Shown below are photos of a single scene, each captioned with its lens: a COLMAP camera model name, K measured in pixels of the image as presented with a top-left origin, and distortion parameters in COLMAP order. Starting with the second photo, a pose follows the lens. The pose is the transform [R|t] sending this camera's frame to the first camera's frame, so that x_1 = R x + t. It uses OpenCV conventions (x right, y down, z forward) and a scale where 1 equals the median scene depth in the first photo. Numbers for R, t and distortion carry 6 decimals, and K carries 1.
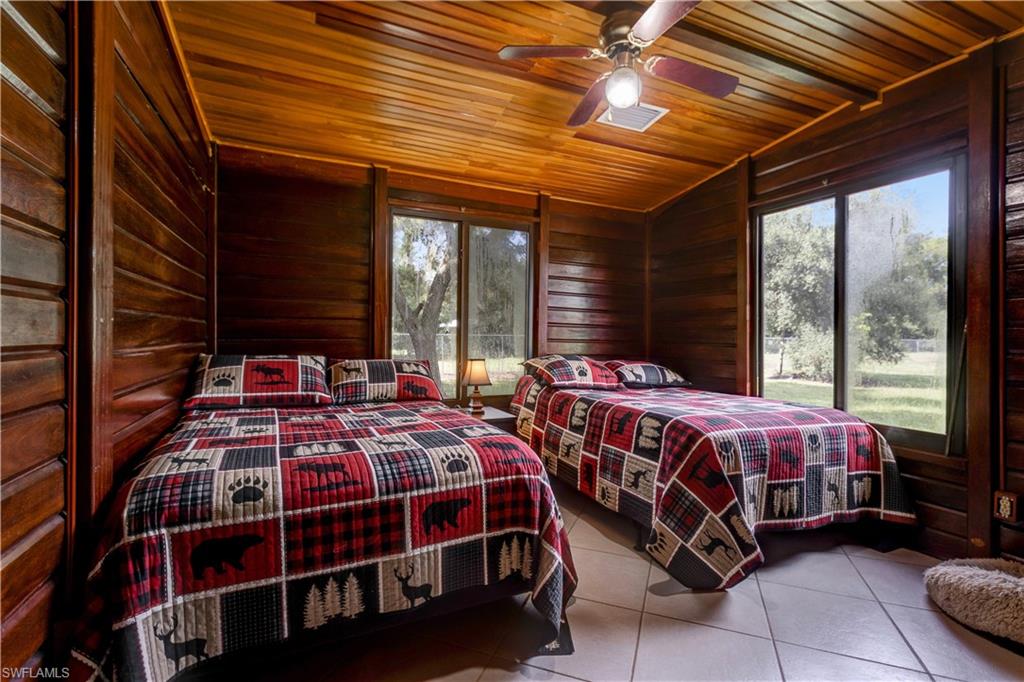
lens RADIAL K [[482.6, 0, 510.3], [0, 482.6, 331.5], [0, 0, 1]] dist [0.000144, -0.000147]
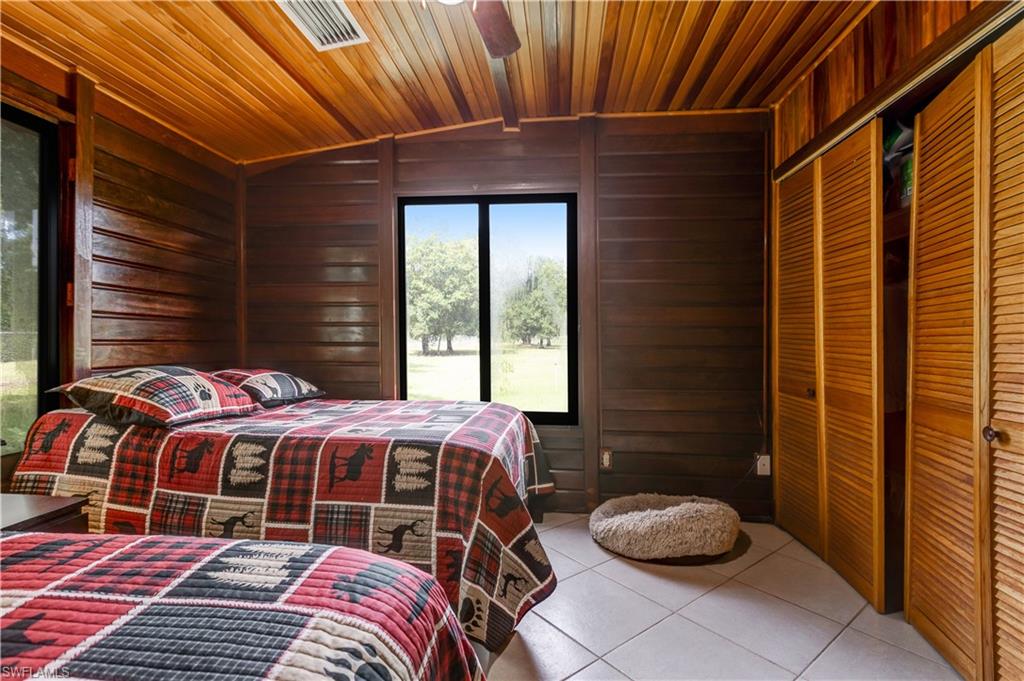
lens RADIAL K [[482.6, 0, 510.3], [0, 482.6, 331.0], [0, 0, 1]] dist [0.000144, -0.000147]
pose [[0.502196, 0.002829, 0.864749, -0.211953], [-0.009141, 0.999956, 0.002038, -0.000198], [-0.864705, -0.008927, 0.502200, 0.401036]]
